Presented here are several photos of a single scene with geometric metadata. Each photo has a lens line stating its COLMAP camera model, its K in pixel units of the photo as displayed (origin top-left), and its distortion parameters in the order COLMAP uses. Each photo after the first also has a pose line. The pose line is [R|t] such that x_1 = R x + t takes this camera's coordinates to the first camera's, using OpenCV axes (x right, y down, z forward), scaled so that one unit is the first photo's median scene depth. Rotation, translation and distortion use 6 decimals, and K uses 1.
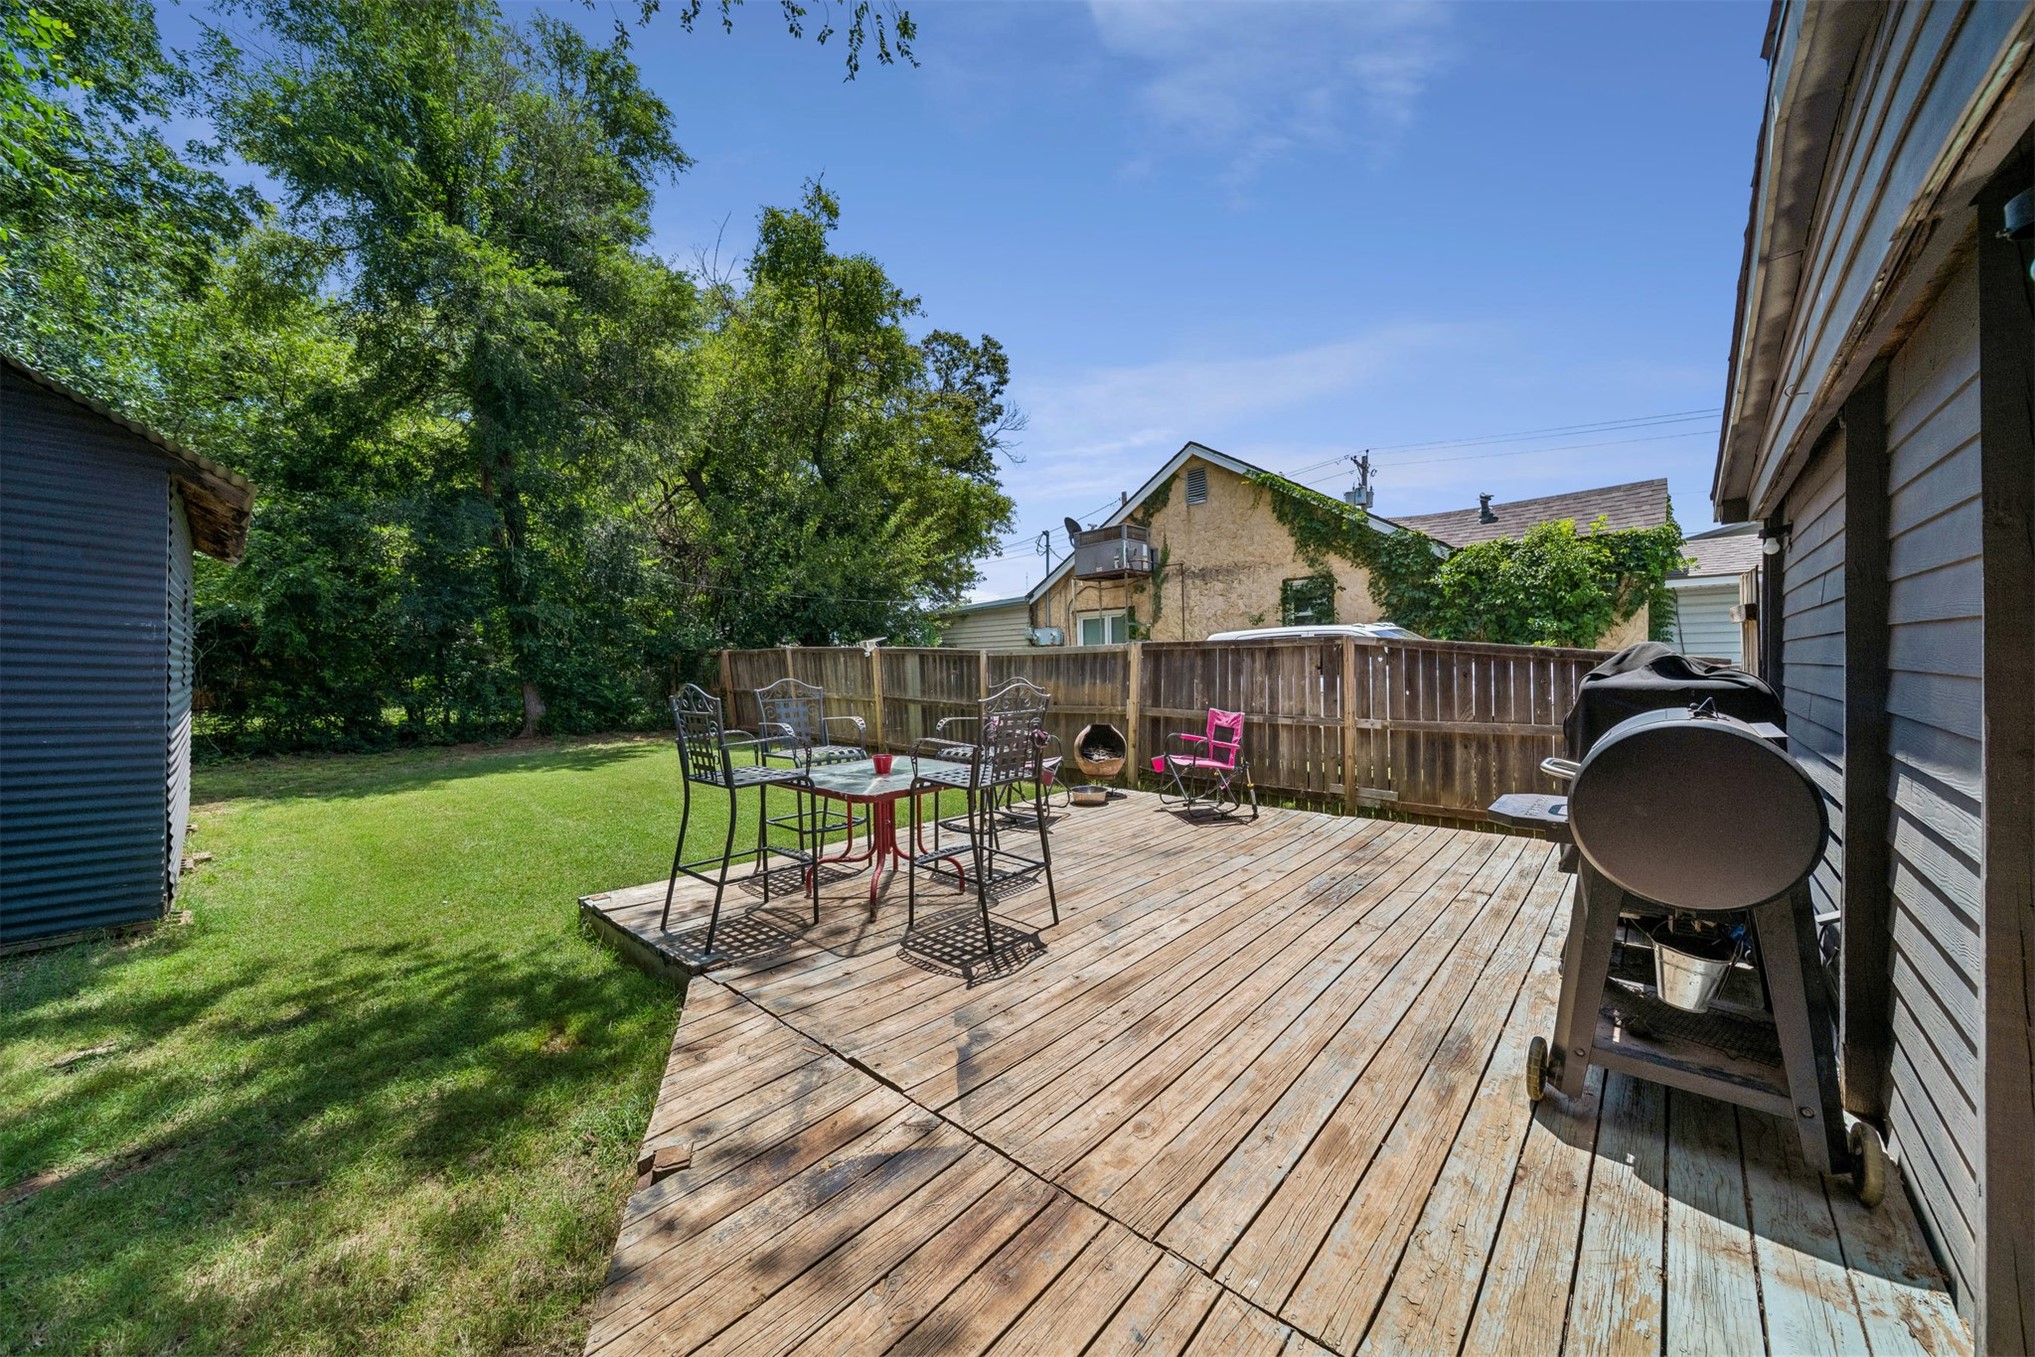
lens RADIAL K [[722.0, 0, 1024.4], [0, 722.0, 687.8], [0, 0, 1]] dist [0.002882, -0.001807]
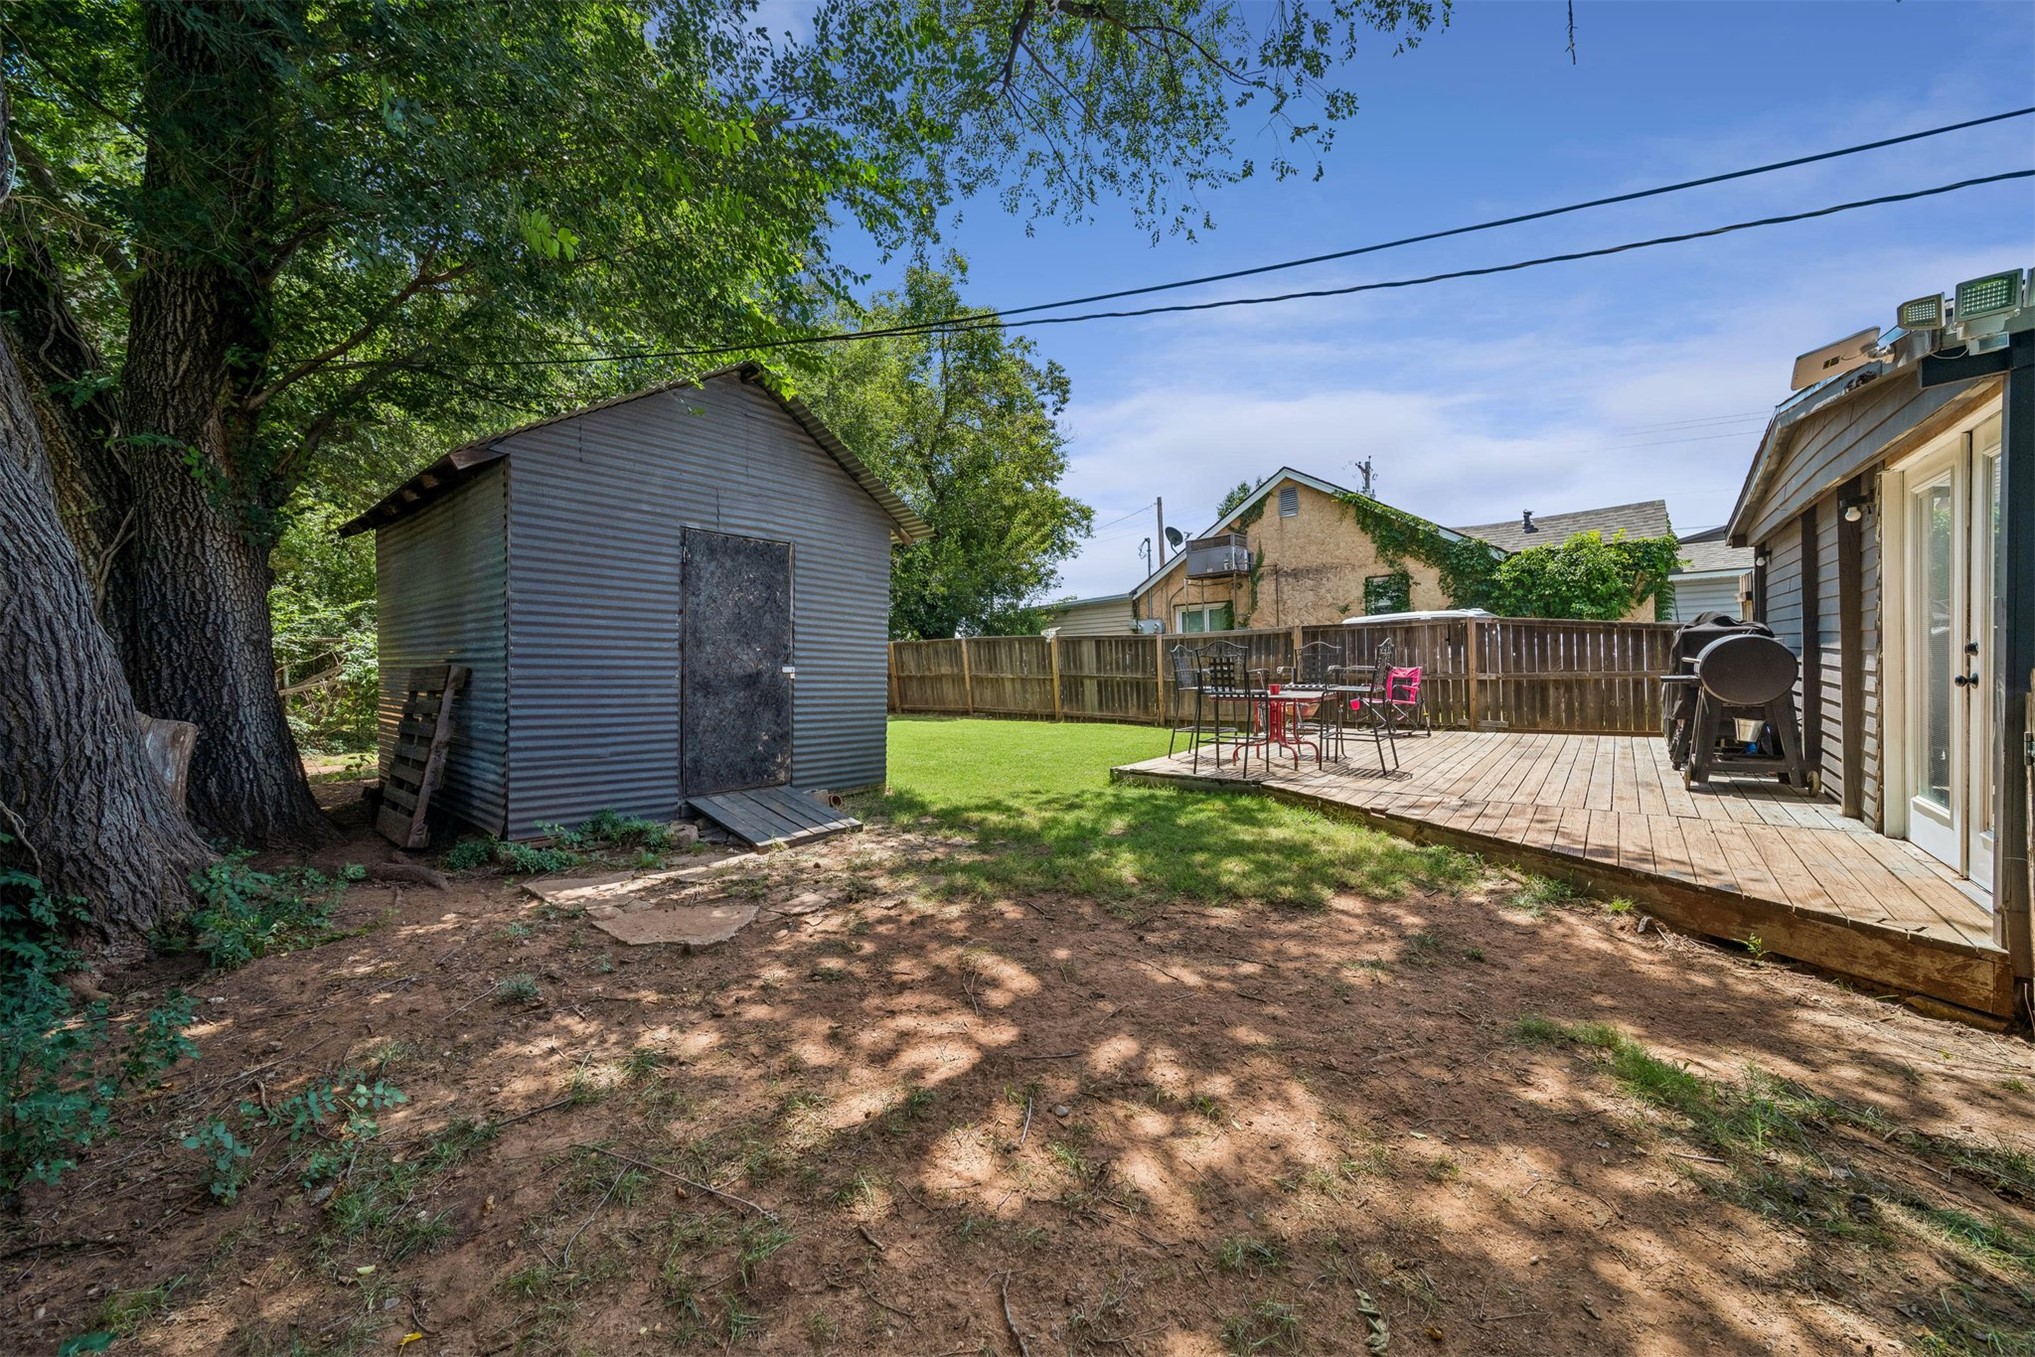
lens RADIAL K [[731.6, 0, 1021.8], [0, 731.6, 689.8], [0, 0, 1]] dist [0.000649, 0.000218]
pose [[0.998943, -0.018711, 0.041976, -0.369777], [0.018490, 0.999813, 0.005665, 0.035380], [-0.042075, -0.004883, 0.999103, -0.314211]]
